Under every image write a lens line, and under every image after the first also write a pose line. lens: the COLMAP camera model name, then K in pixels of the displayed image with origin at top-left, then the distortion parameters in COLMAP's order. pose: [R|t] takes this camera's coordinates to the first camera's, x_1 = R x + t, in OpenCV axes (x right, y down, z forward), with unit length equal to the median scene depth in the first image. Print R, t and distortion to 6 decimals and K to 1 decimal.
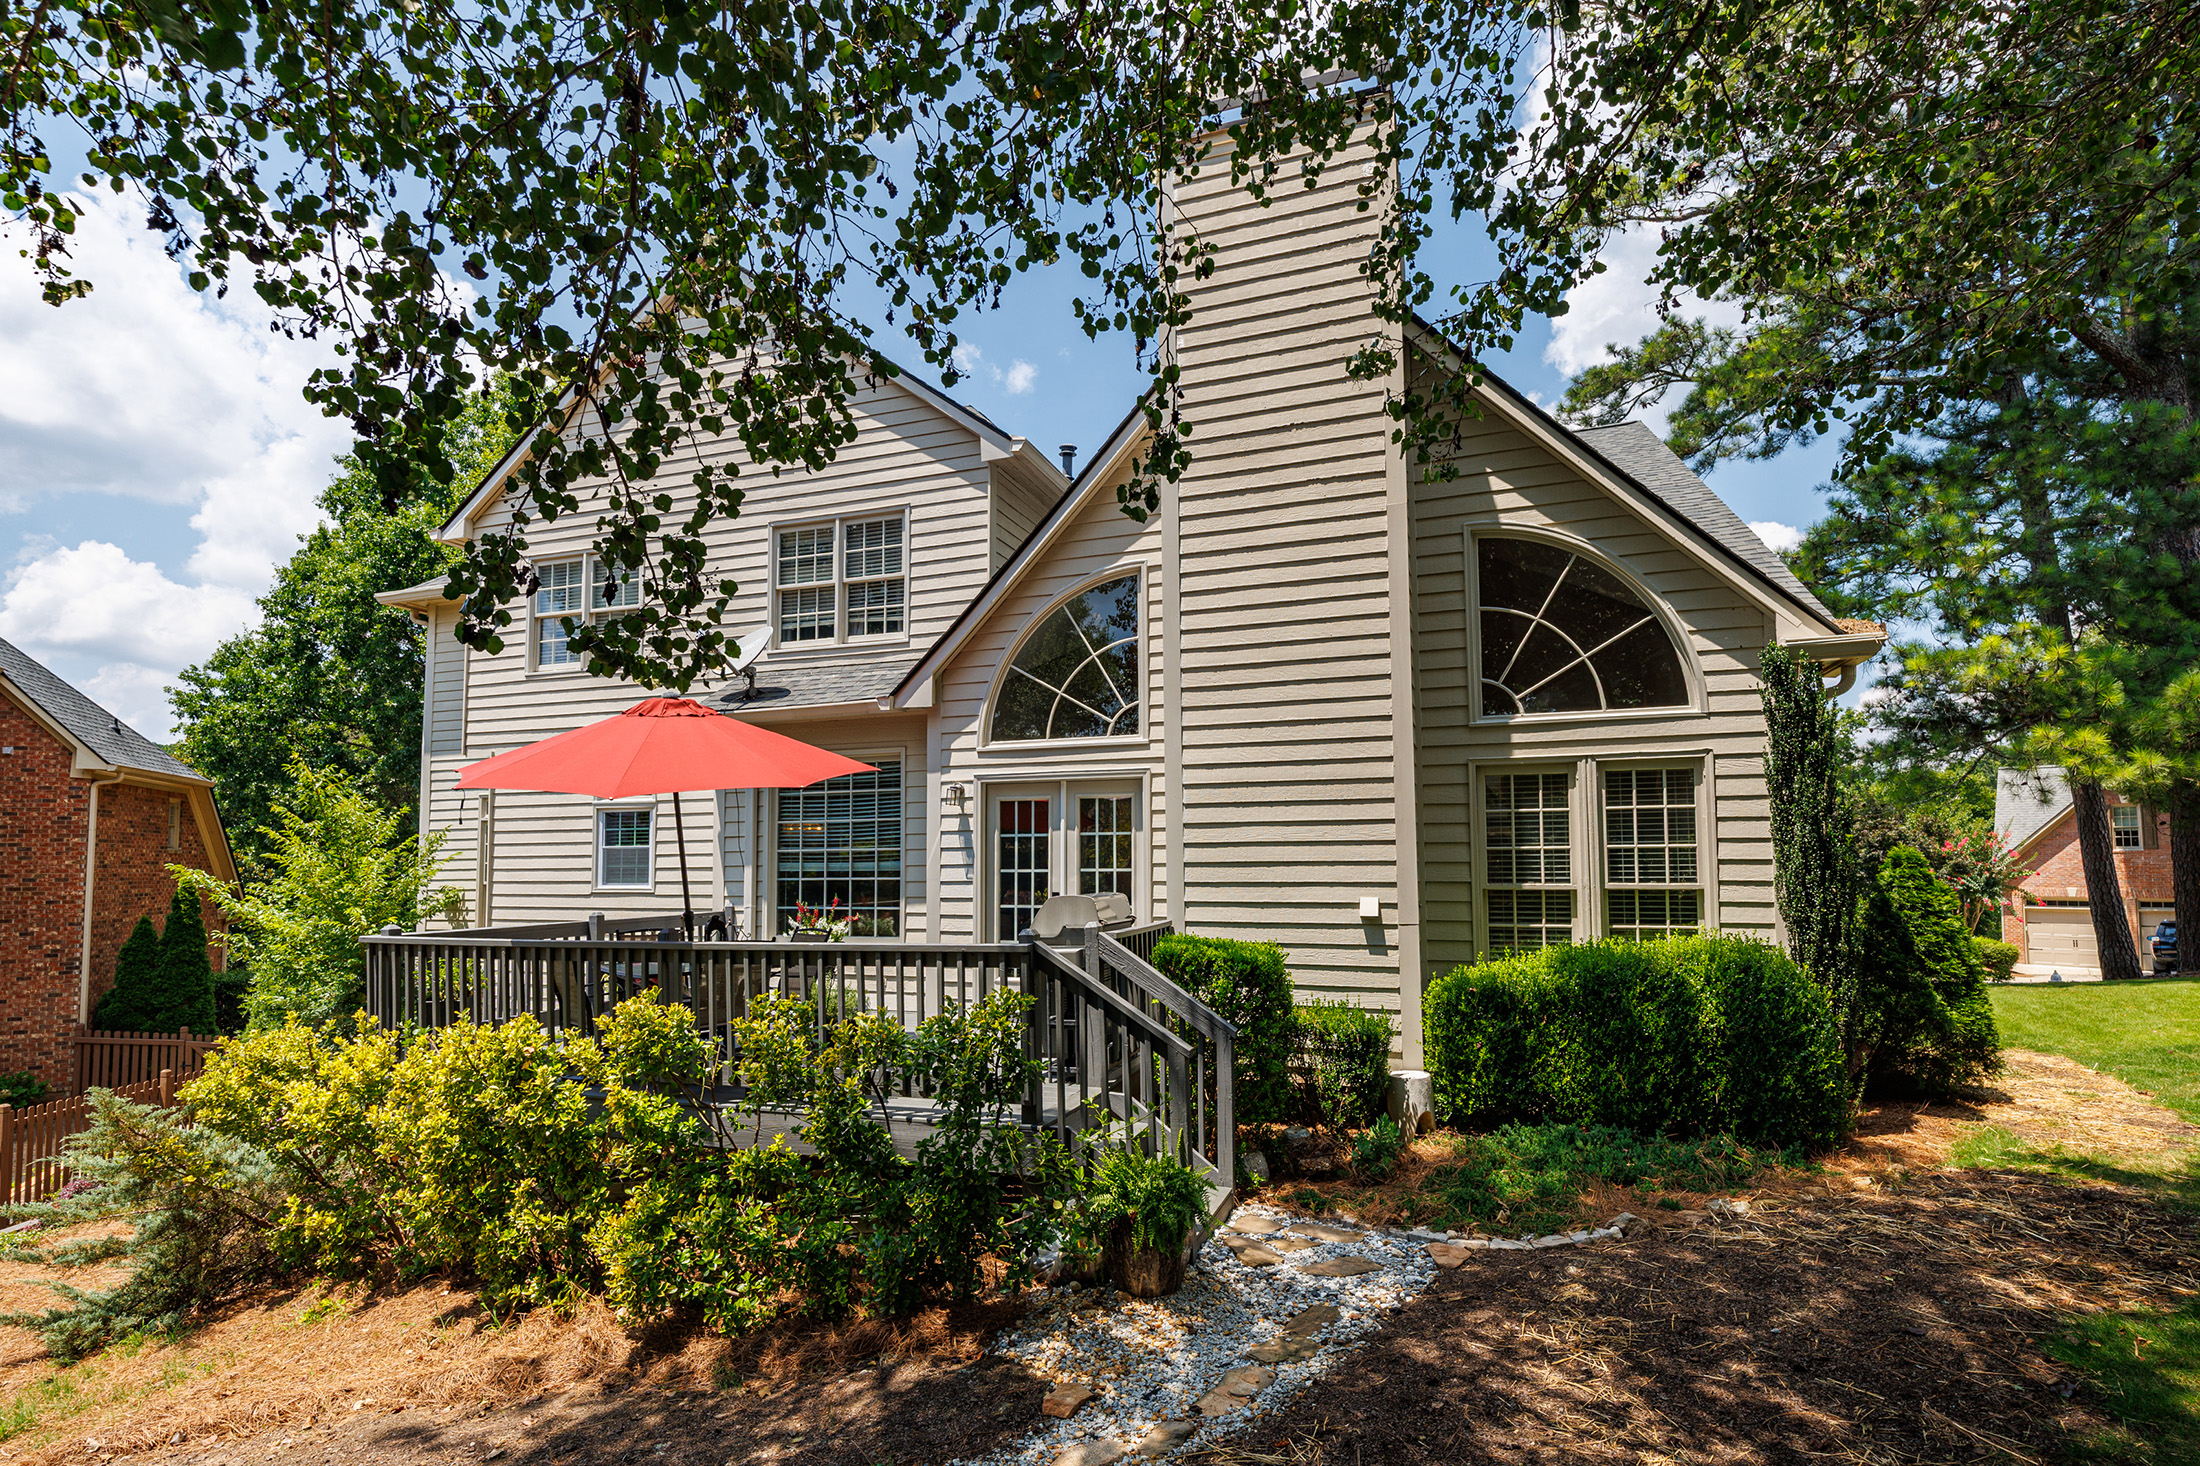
lens RADIAL K [[1055.1, 0, 1098.5], [0, 1055.1, 784.9], [0, 0, 1]] dist [0.002322, 0.000065]
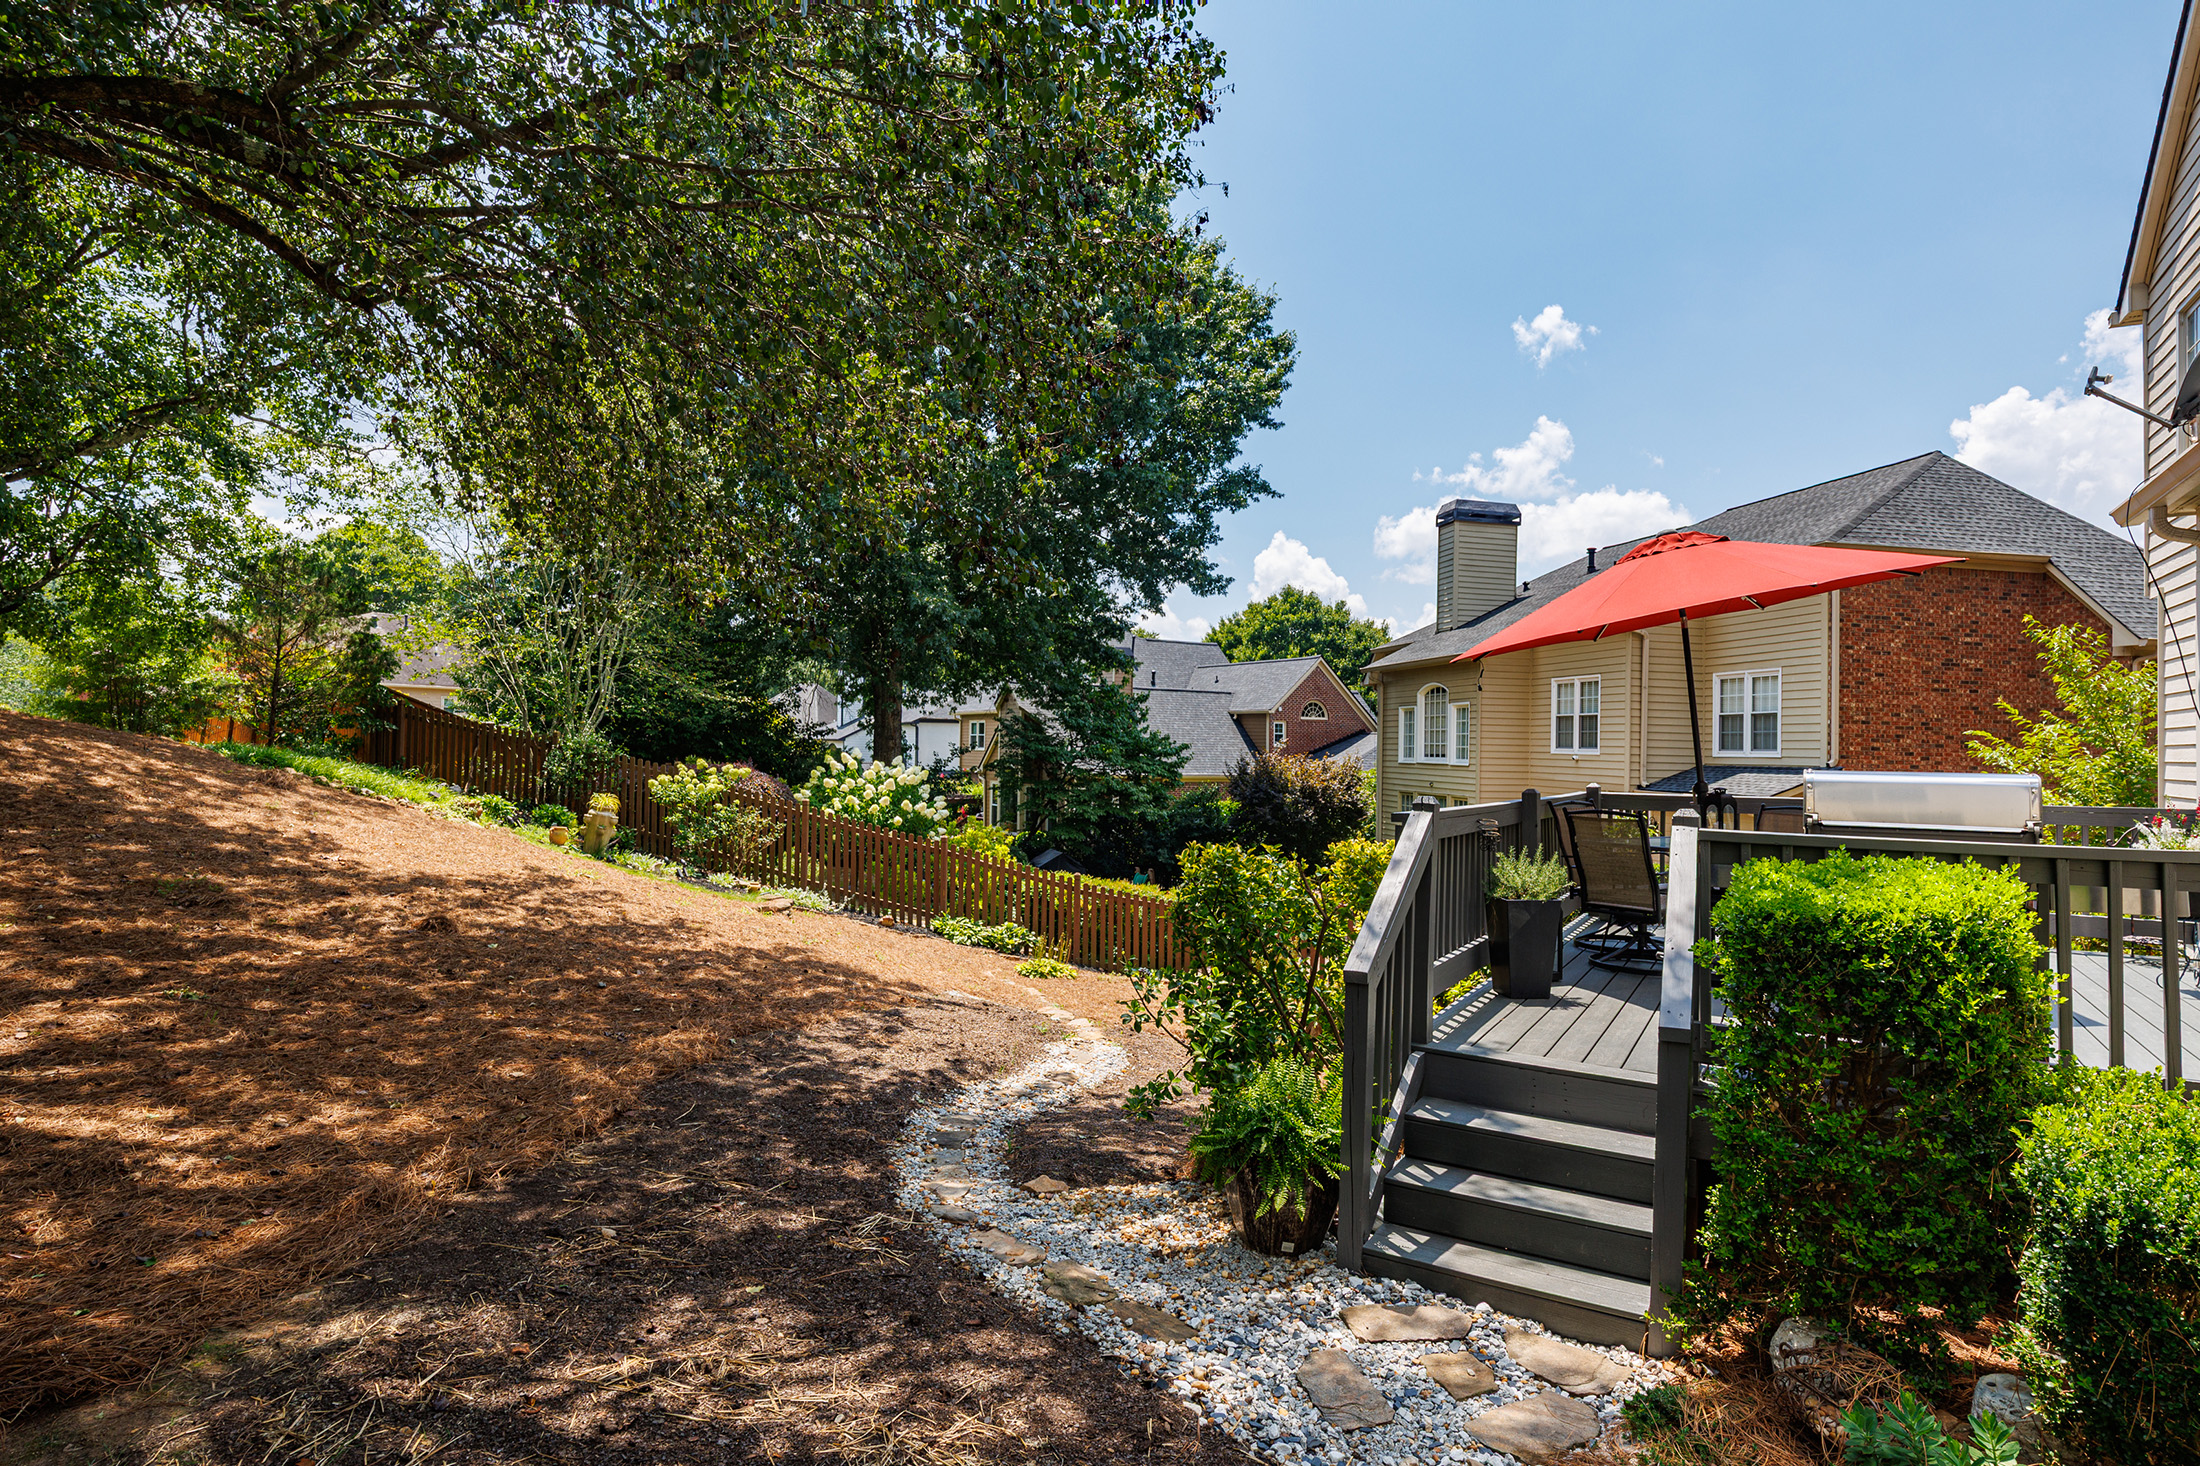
lens RADIAL K [[1191.3, 0, 1100.0], [0, 1191.3, 733.0], [0, 0, 1]] dist [0.001339, 0.000177]
pose [[-0.189232, -0.000897, -0.981932, 0.691807], [0.047851, 0.998803, -0.010134, 0.077828], [0.980766, -0.048904, -0.188963, 0.780601]]
